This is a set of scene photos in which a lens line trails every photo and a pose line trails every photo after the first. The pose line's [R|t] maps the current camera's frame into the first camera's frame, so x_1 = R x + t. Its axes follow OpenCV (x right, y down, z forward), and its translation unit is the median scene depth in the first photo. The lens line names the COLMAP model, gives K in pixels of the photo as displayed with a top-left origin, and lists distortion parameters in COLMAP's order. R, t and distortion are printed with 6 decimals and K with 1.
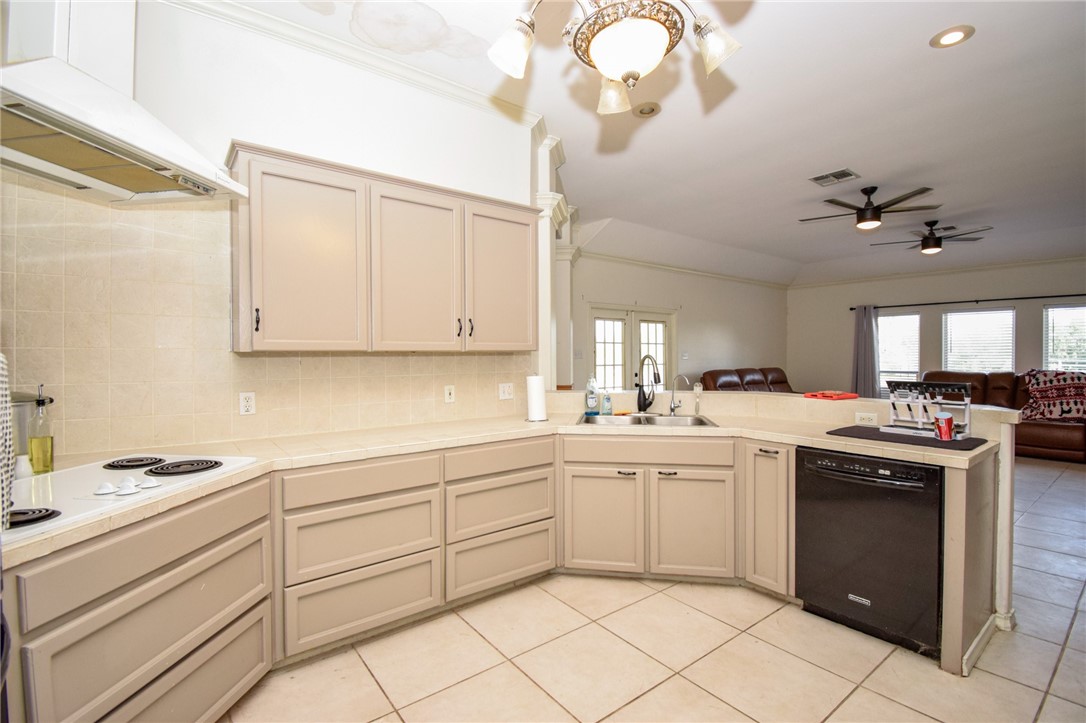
lens RADIAL K [[490.2, 0, 544.7], [0, 490.2, 361.4], [0, 0, 1]] dist [0.030216, -0.035218]
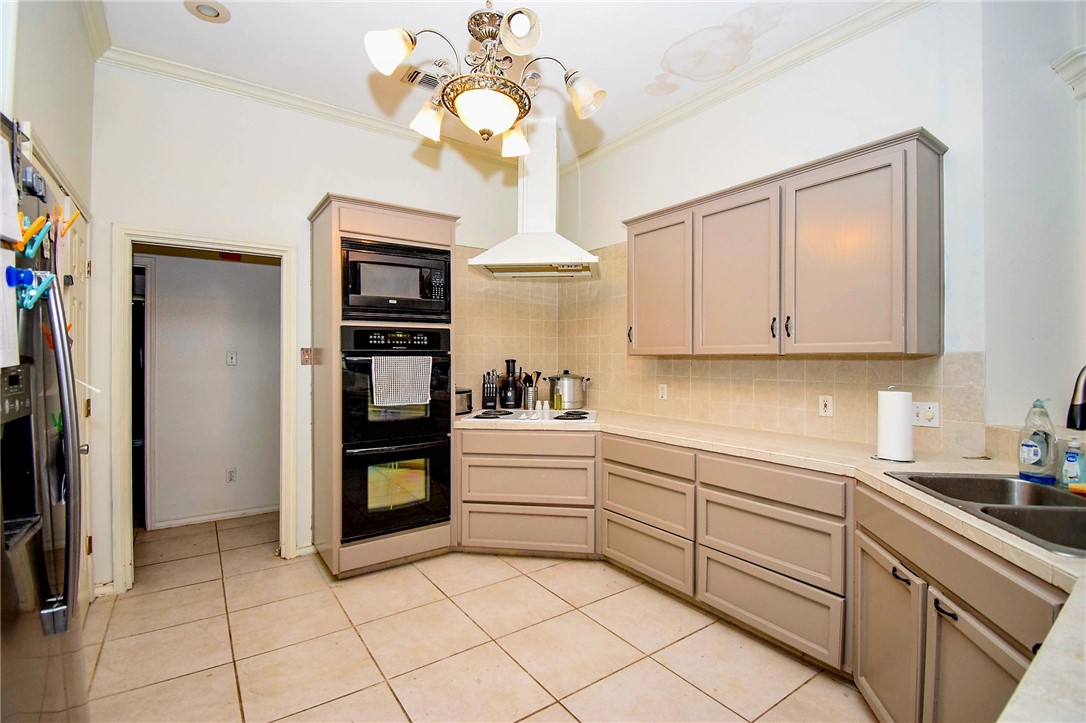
lens RADIAL K [[490.2, 0, 544.7], [0, 490.2, 361.4], [0, 0, 1]] dist [0.030216, -0.035218]
pose [[-0.039669, 0.007396, -0.999186, 0.767992], [-0.020456, 0.999757, 0.008212, -0.006812], [0.999003, 0.020765, -0.039508, 0.657955]]
